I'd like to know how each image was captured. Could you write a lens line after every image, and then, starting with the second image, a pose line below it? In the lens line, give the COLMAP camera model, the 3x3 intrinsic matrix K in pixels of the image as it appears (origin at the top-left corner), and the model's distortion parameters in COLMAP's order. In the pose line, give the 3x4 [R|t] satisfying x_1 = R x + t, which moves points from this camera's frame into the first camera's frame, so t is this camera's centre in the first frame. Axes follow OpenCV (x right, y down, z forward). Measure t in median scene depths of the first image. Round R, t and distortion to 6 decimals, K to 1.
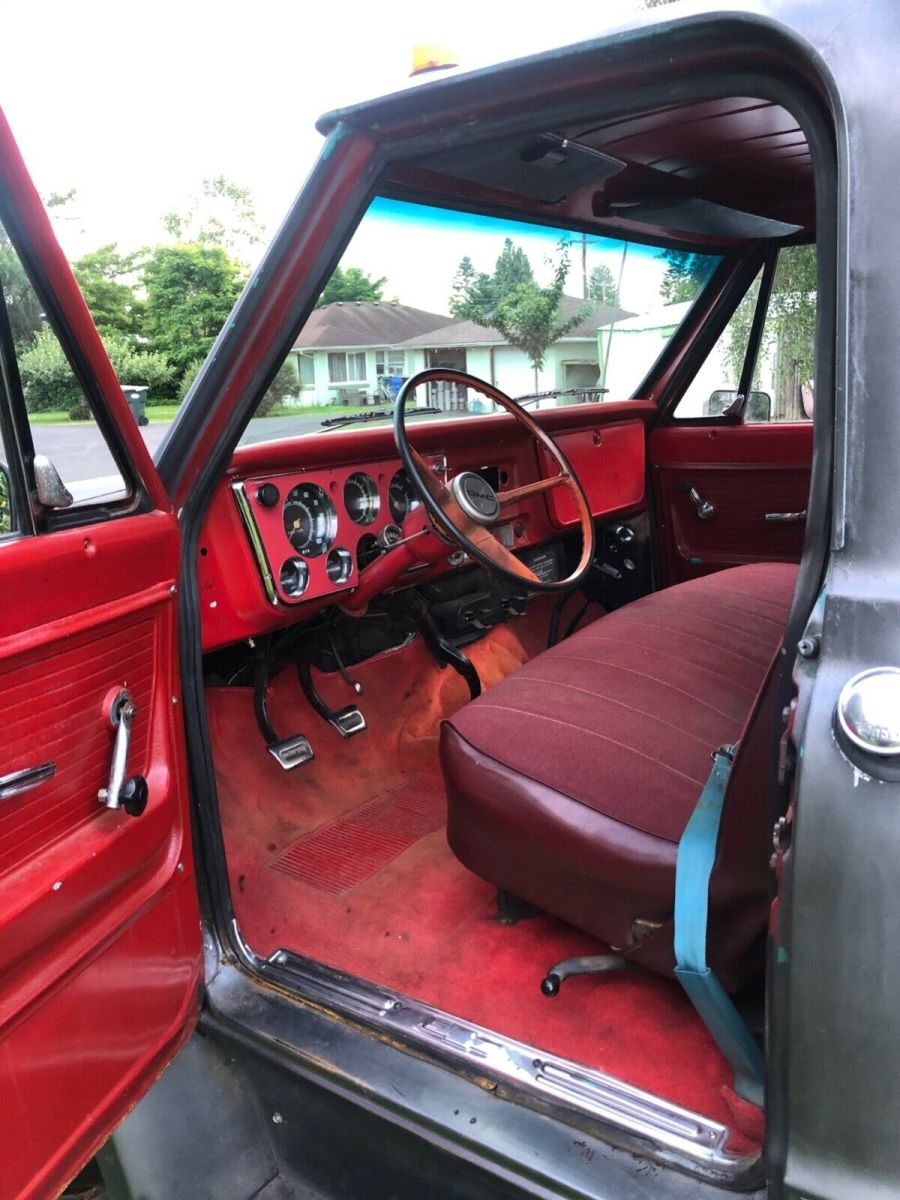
lens RADIAL K [[976.6, 0, 450.5], [0, 976.6, 569.2], [0, 0, 1]] dist [0.102772, -0.156556]
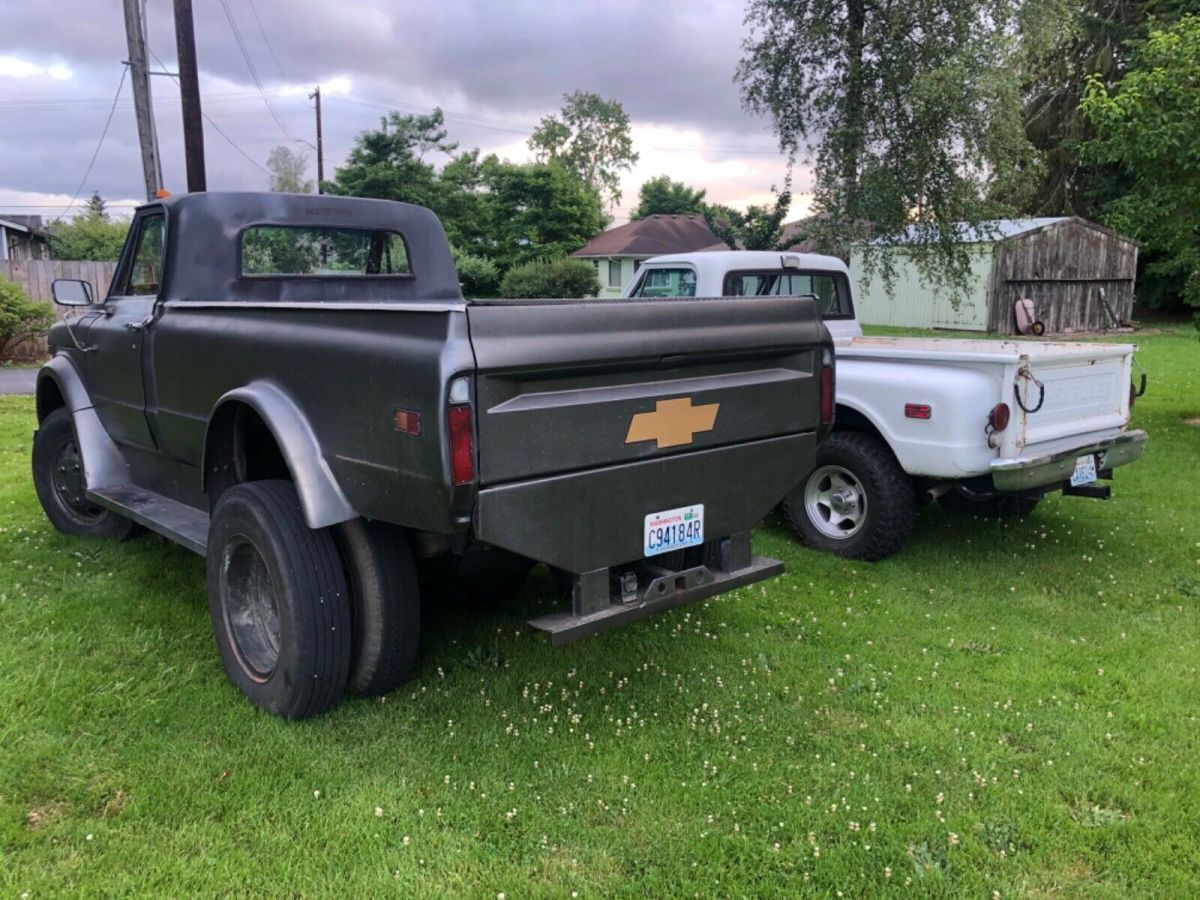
lens RADIAL K [[993.2, 0, 601.9], [0, 993.2, 435.9], [0, 0, 1]] dist [0.023363, -0.013380]
pose [[0.973015, 0.069534, -0.220015, 0.100115], [-0.078611, 0.996367, -0.032762, 0.018829], [0.216937, 0.049173, 0.974946, -0.097511]]
